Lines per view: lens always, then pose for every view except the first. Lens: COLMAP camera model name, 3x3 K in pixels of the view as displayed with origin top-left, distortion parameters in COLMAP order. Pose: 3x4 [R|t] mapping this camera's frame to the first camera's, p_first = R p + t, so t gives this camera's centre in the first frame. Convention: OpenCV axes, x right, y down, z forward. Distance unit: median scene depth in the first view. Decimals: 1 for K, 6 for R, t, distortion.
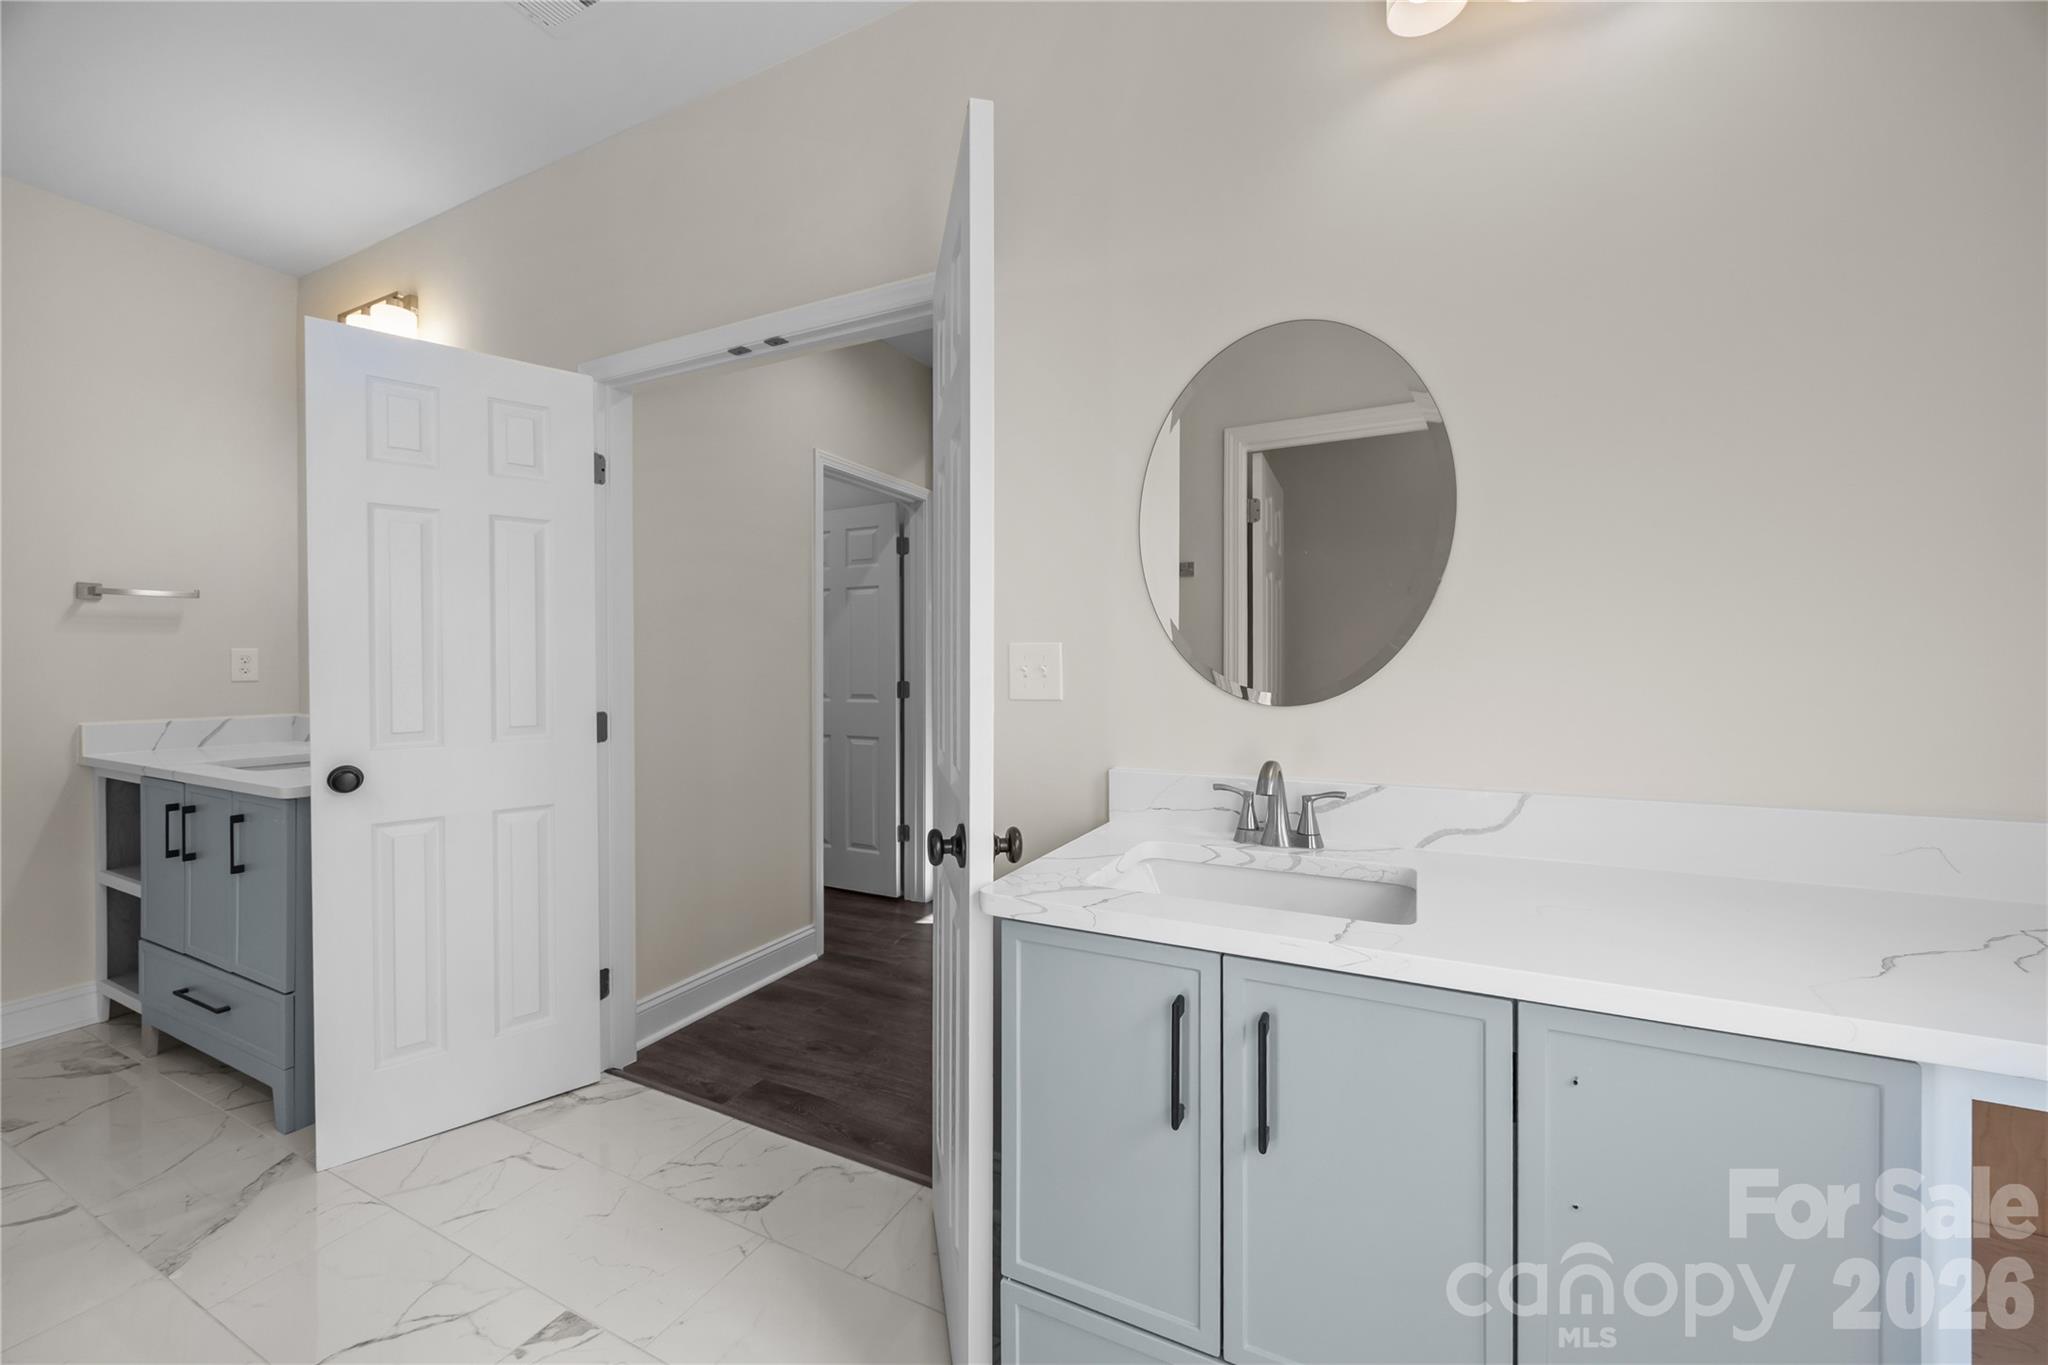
lens RADIAL K [[785.0, 0, 1019.5], [0, 785.0, 676.2], [0, 0, 1]] dist [-0.001871, -0.000099]
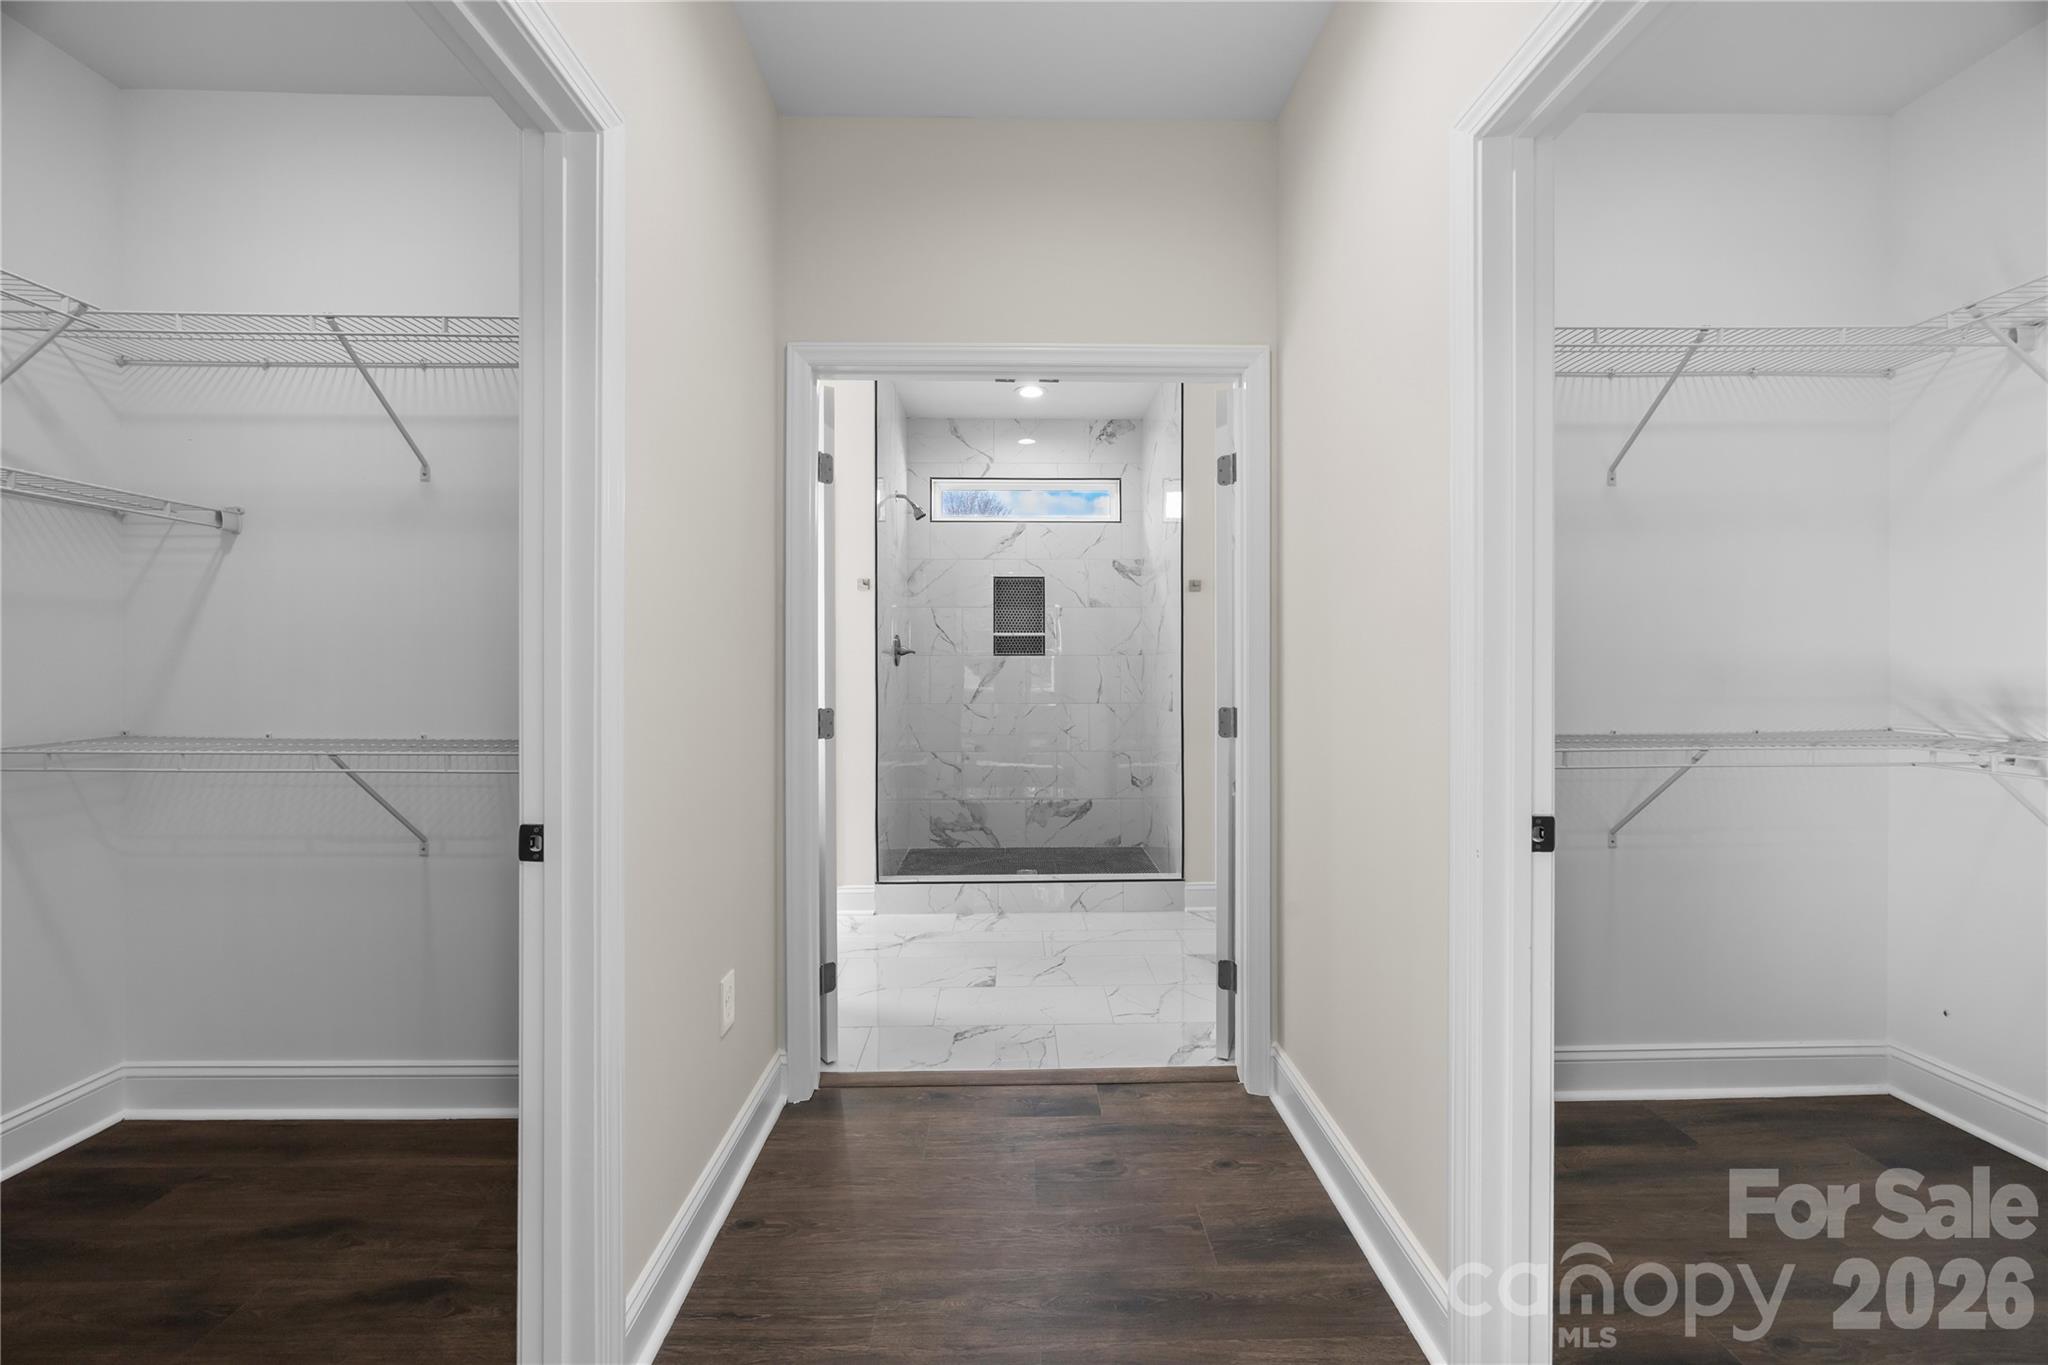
lens RADIAL K [[785.0, 0, 1030.3], [0, 785.0, 671.7], [0, 0, 1]] dist [-0.001871, -0.000099]
pose [[-0.889262, 0.003678, -0.457383, 0.161105], [-0.000150, 0.999965, 0.008331, -0.003455], [0.457397, 0.007477, -0.889231, 1.812342]]
